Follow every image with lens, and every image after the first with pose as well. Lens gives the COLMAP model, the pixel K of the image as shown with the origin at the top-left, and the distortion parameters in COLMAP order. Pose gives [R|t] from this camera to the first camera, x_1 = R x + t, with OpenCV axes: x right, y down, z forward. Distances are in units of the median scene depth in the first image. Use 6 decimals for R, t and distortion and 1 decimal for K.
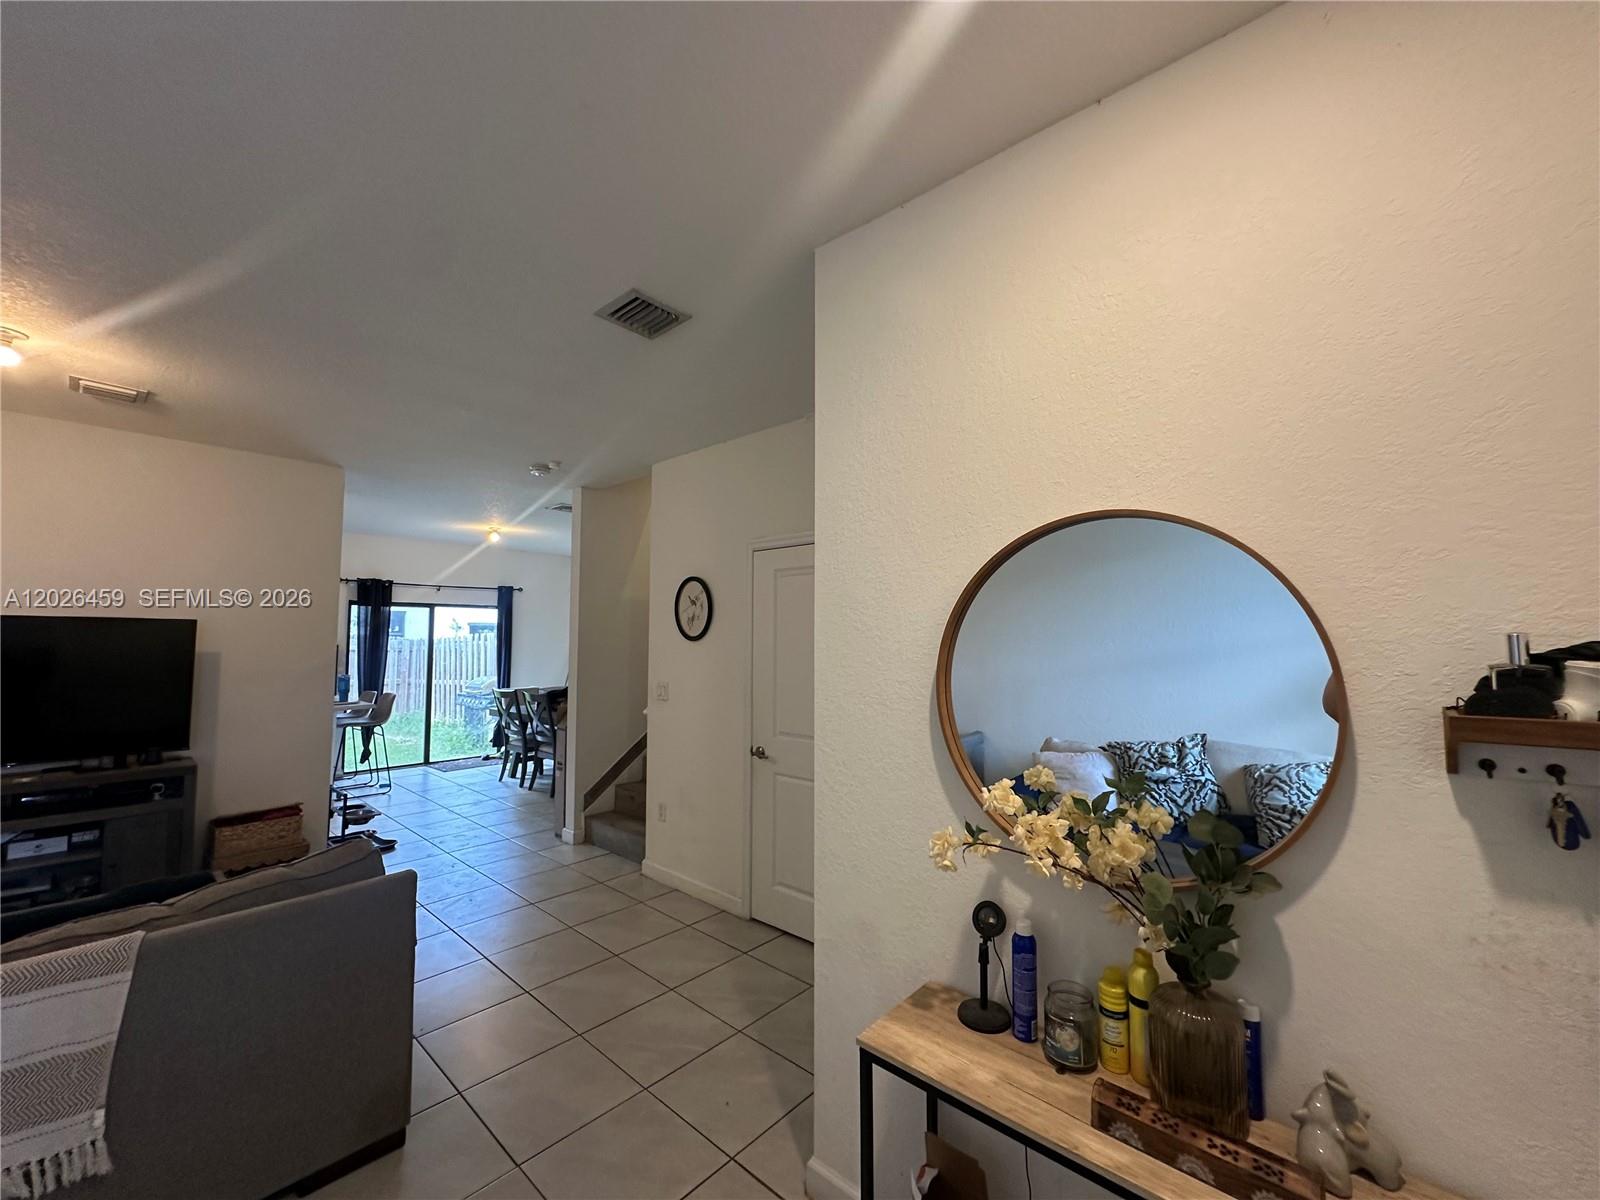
lens RADIAL K [[639.1, 0, 799.3], [0, 639.1, 601.5], [0, 0, 1]] dist [-0.004341, 0.000545]
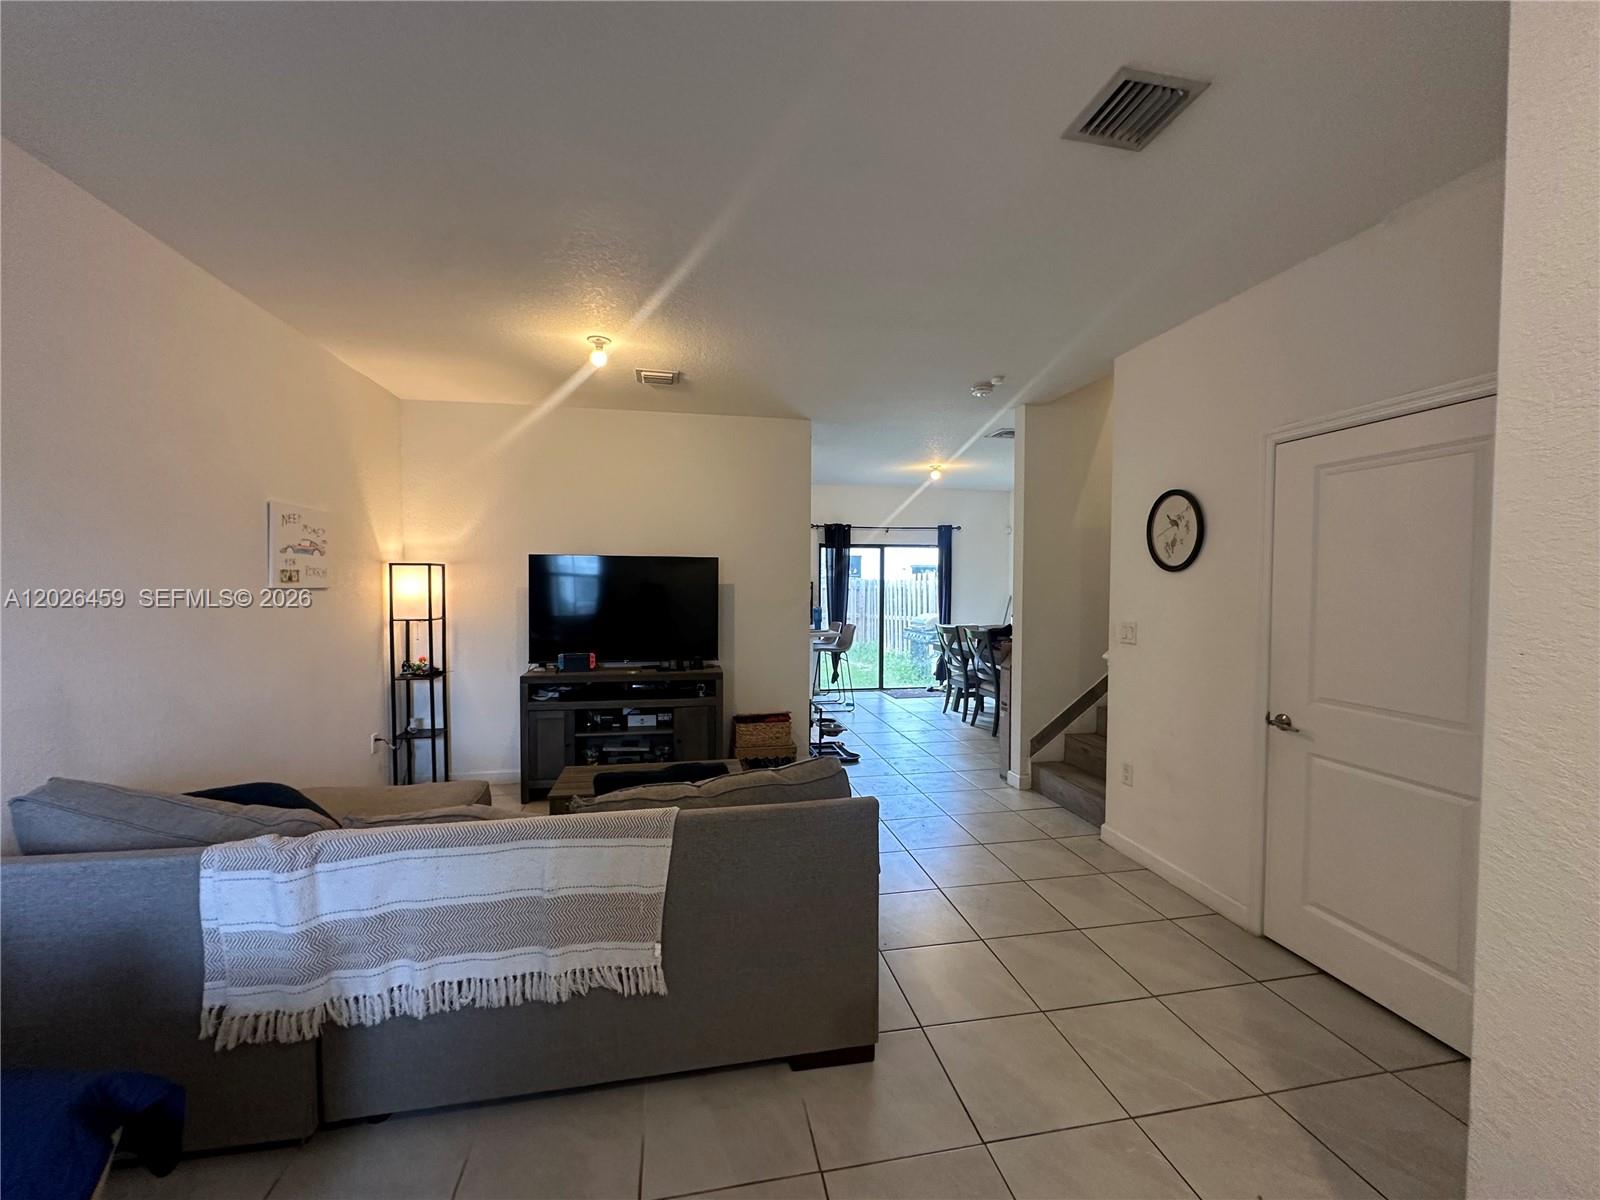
lens RADIAL K [[639.1, 0, 799.3], [0, 639.1, 601.5], [0, 0, 1]] dist [-0.004341, 0.000545]
pose [[0.796315, 0.019882, -0.604555, -0.054323], [0.034241, 0.996375, 0.077870, 0.020194], [0.603912, -0.082709, 0.792748, 0.086138]]
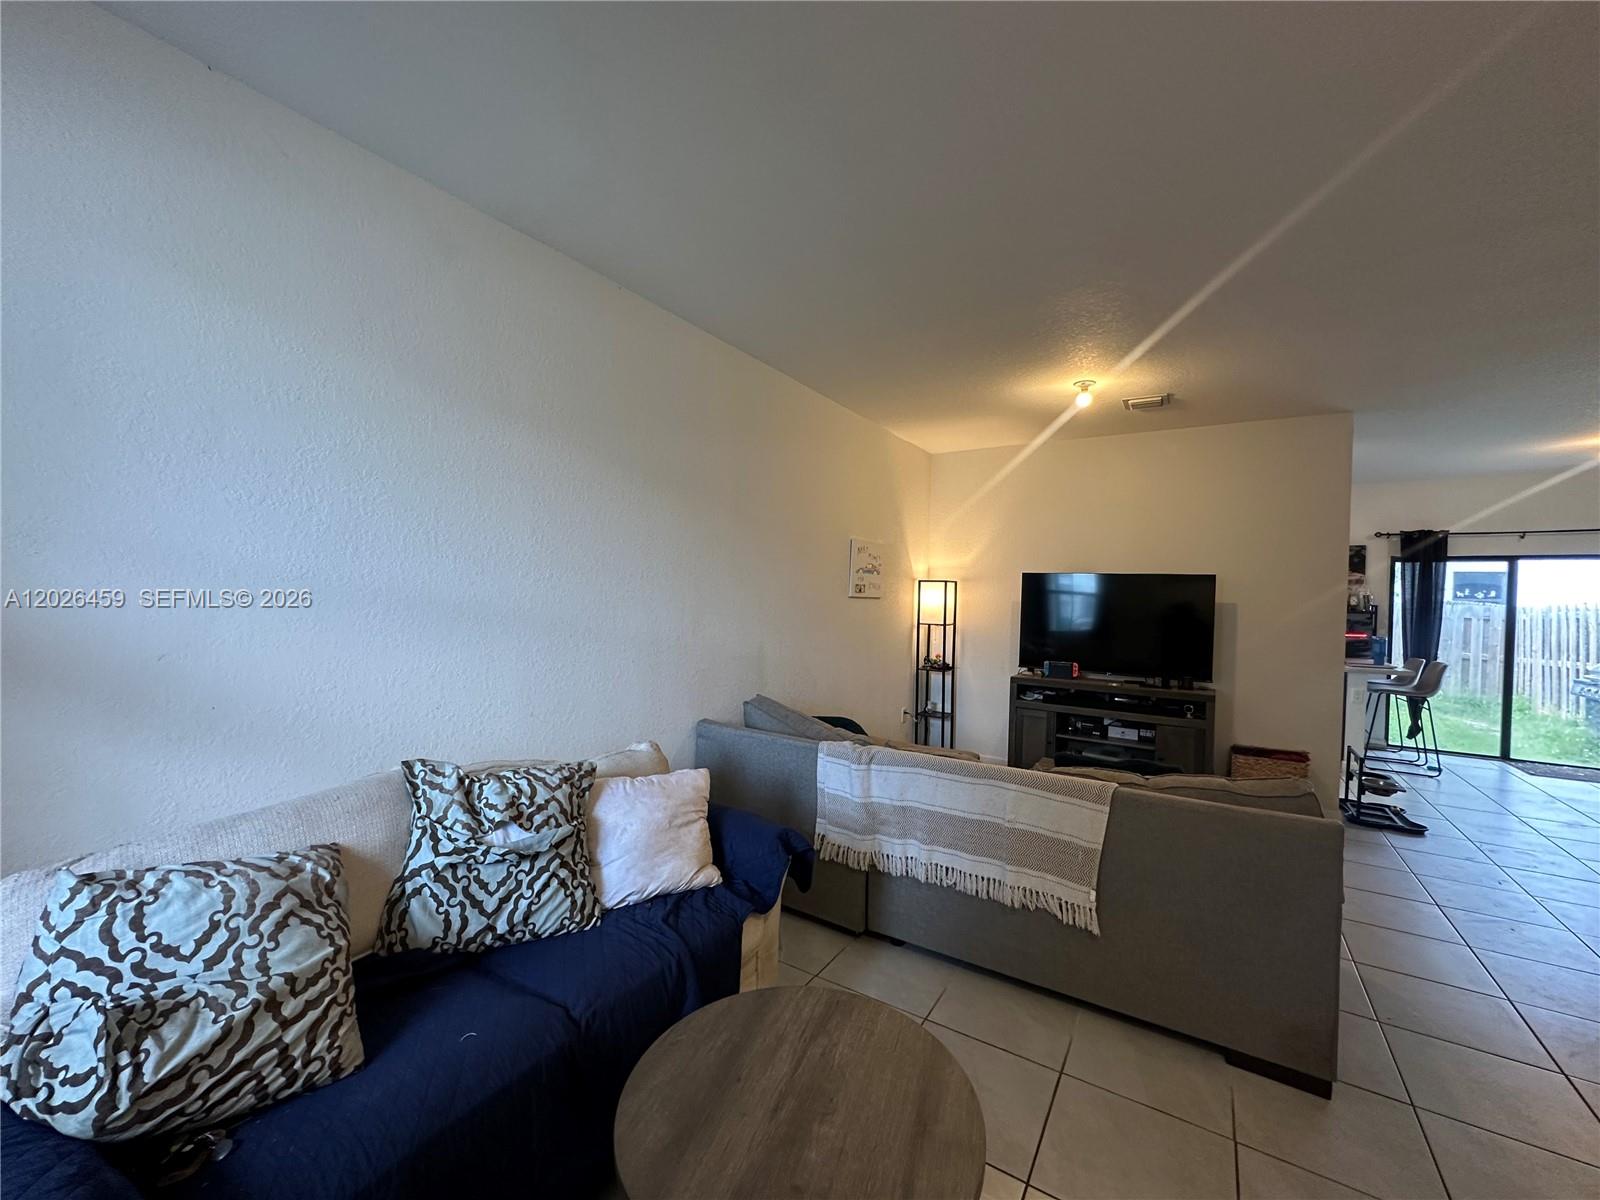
lens RADIAL K [[639.1, 0, 799.3], [0, 639.1, 601.5], [0, 0, 1]] dist [-0.004341, 0.000545]
pose [[0.163742, 0.015095, -0.986388, 0.089024], [0.035061, 0.999162, 0.021111, 0.023605], [0.985880, -0.038041, 0.163076, 0.035924]]
